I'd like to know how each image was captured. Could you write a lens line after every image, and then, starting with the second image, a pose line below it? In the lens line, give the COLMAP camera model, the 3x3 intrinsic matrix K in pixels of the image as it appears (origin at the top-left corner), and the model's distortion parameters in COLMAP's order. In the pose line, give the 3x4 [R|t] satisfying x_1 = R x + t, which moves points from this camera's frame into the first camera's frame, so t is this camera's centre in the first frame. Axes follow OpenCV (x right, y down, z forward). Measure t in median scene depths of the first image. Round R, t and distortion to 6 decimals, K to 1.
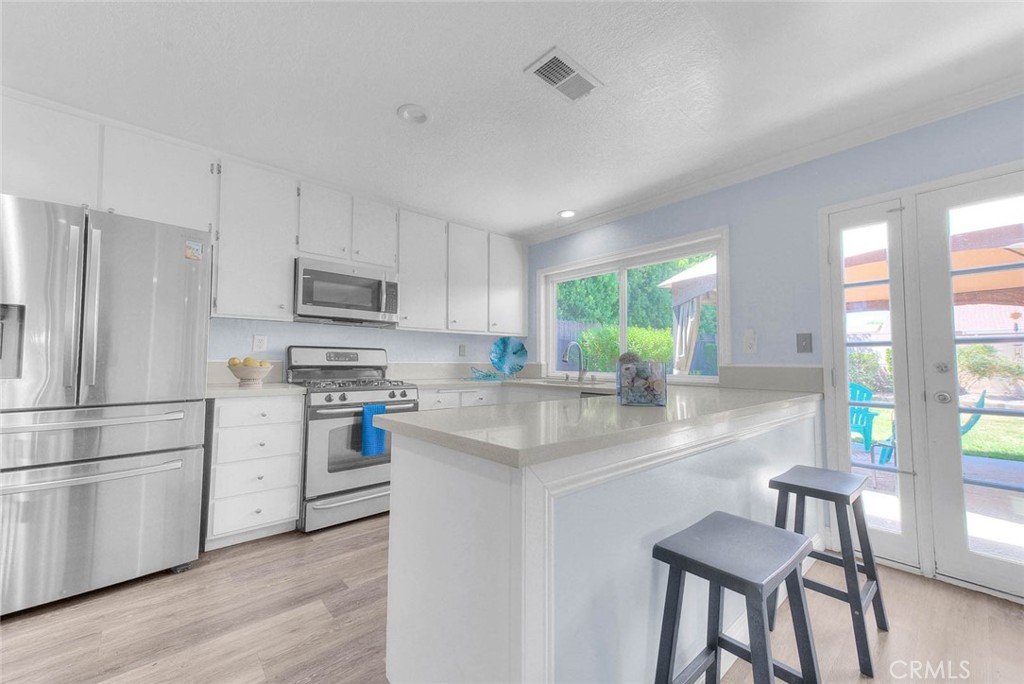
lens RADIAL K [[399.9, 0, 497.6], [0, 399.9, 341.5], [0, 0, 1]] dist [0.021593, -0.001239]
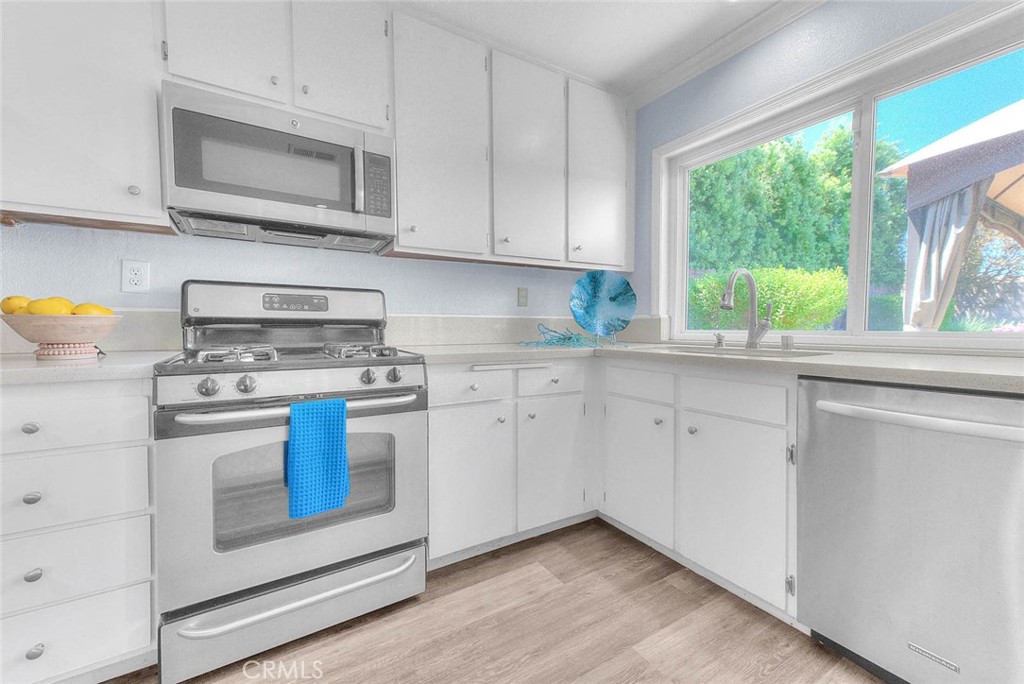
lens RADIAL K [[399.9, 0, 505.8], [0, 399.9, 342.8], [0, 0, 1]] dist [0.021593, -0.001239]
pose [[0.987634, -0.000284, -0.156774, -0.021389], [0.014605, 0.995817, 0.090201, 0.041786], [0.156092, -0.091375, 0.983507, 0.450349]]
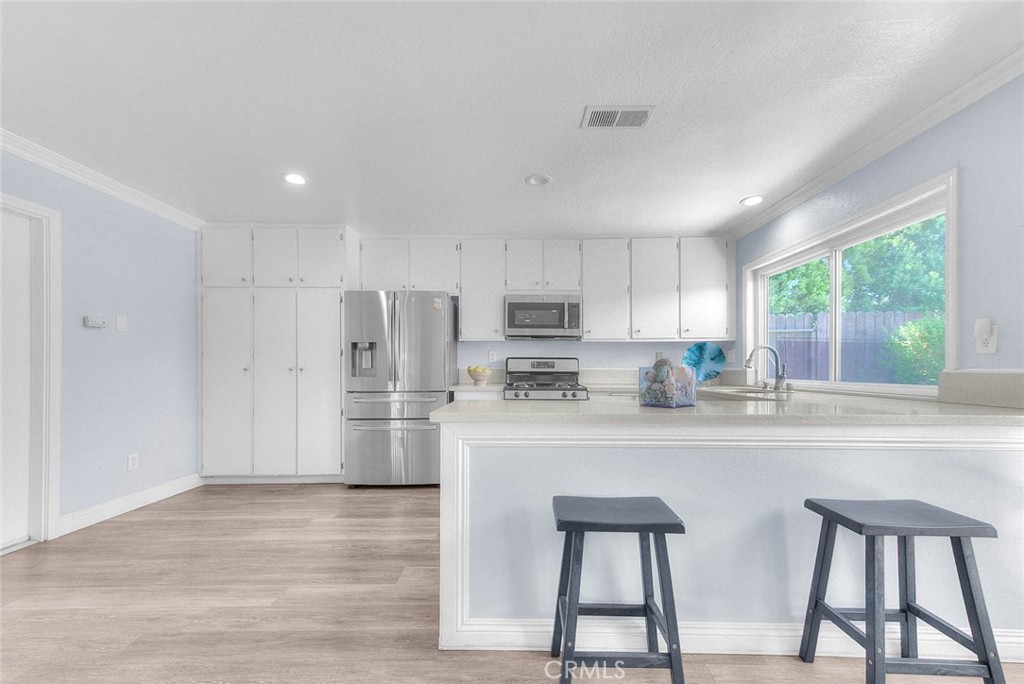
lens RADIAL K [[399.9, 0, 509.2], [0, 399.9, 366.1], [0, 0, 1]] dist [0.021593, -0.001239]
pose [[0.741557, -0.008353, -0.670838, 0.363490], [0.037347, 0.998886, 0.028847, 0.000300], [0.669849, -0.046446, 0.741043, -0.037898]]
